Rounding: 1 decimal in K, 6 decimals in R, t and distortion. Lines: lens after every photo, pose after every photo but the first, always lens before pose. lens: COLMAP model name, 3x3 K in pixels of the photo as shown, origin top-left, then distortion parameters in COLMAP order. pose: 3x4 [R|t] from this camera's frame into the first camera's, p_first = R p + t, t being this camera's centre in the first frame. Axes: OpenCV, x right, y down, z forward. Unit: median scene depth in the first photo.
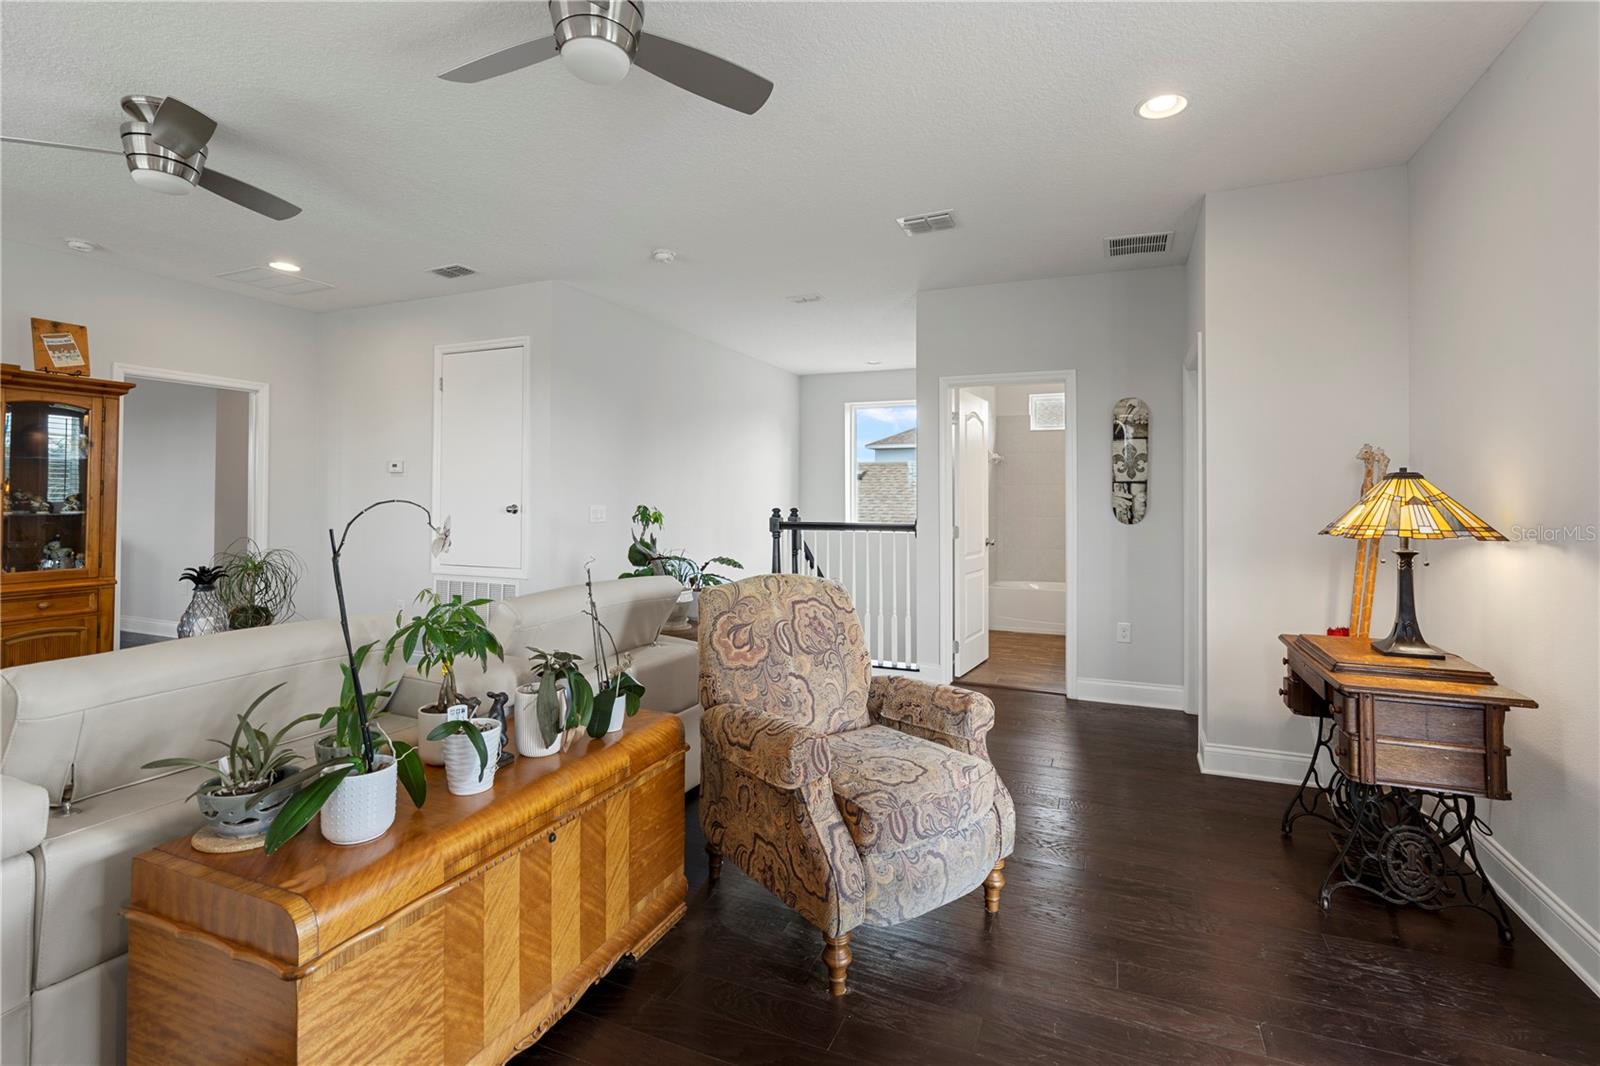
lens RADIAL K [[731.5, 0, 789.3], [0, 731.5, 489.7], [0, 0, 1]] dist [-0.007762, 0.001248]
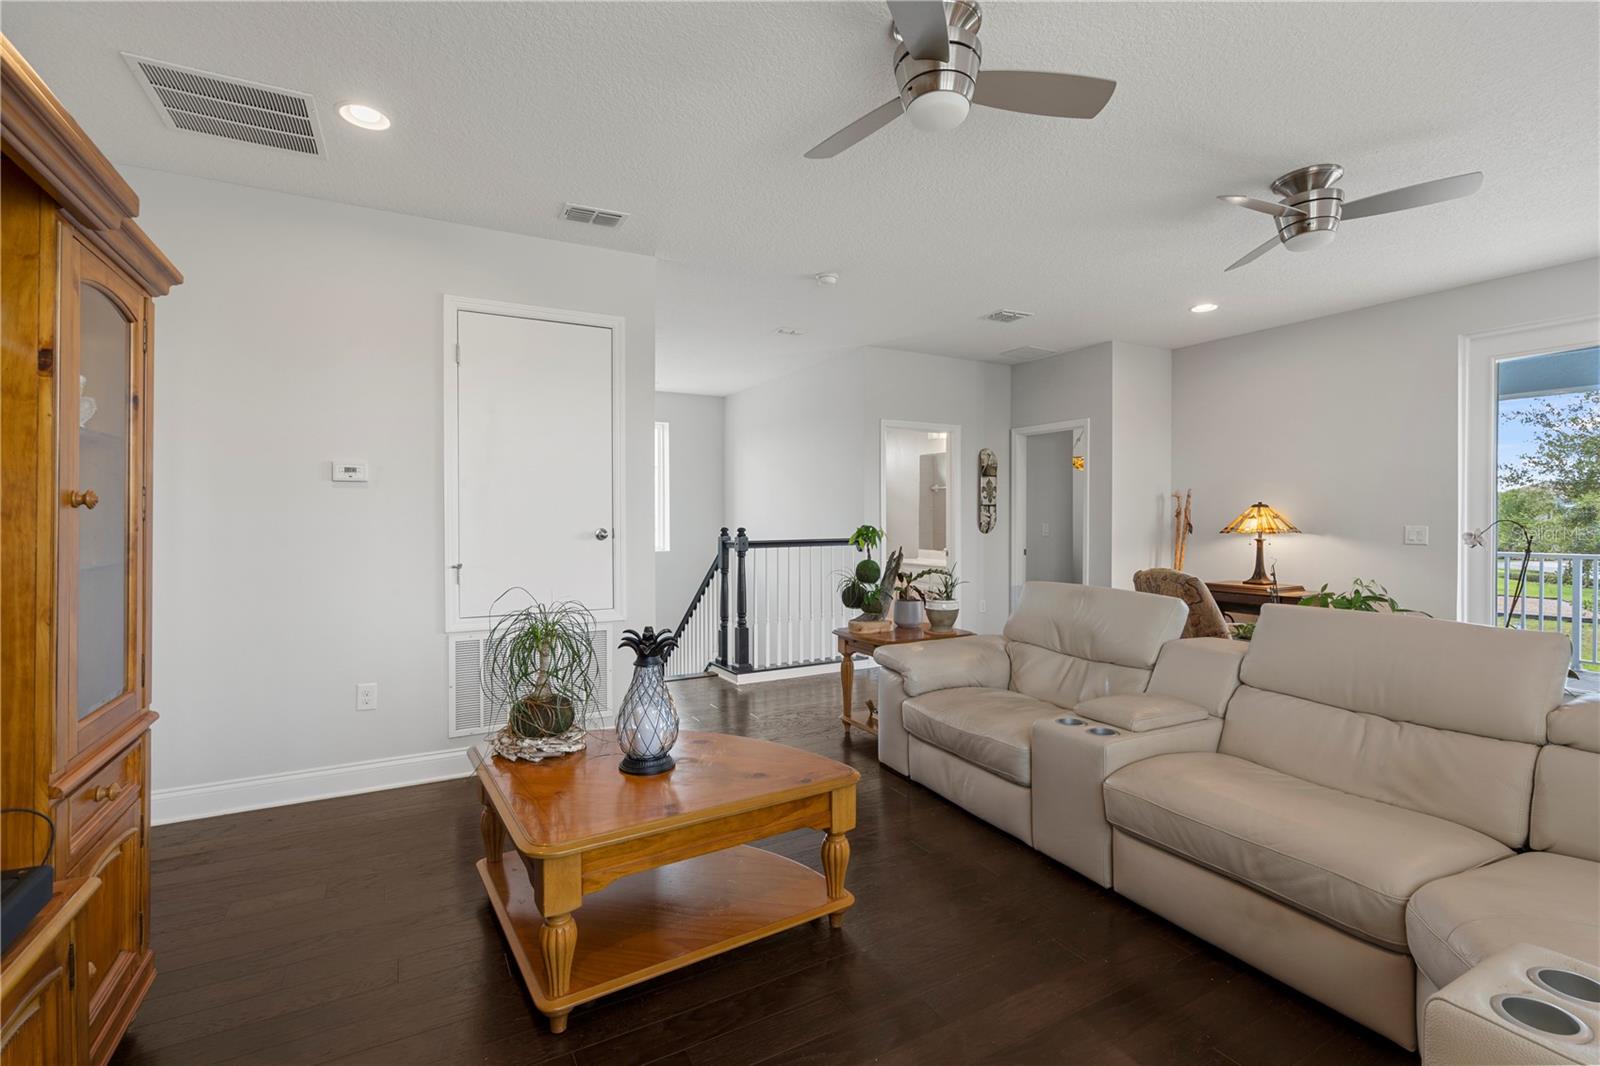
lens RADIAL K [[731.5, 0, 799.3], [0, 731.5, 524.5], [0, 0, 1]] dist [-0.007762, 0.001248]
pose [[0.616603, -0.015108, 0.787129, -0.945706], [-0.003760, 0.999748, 0.022135, -0.002735], [-0.787265, -0.016608, 0.616390, 0.380105]]
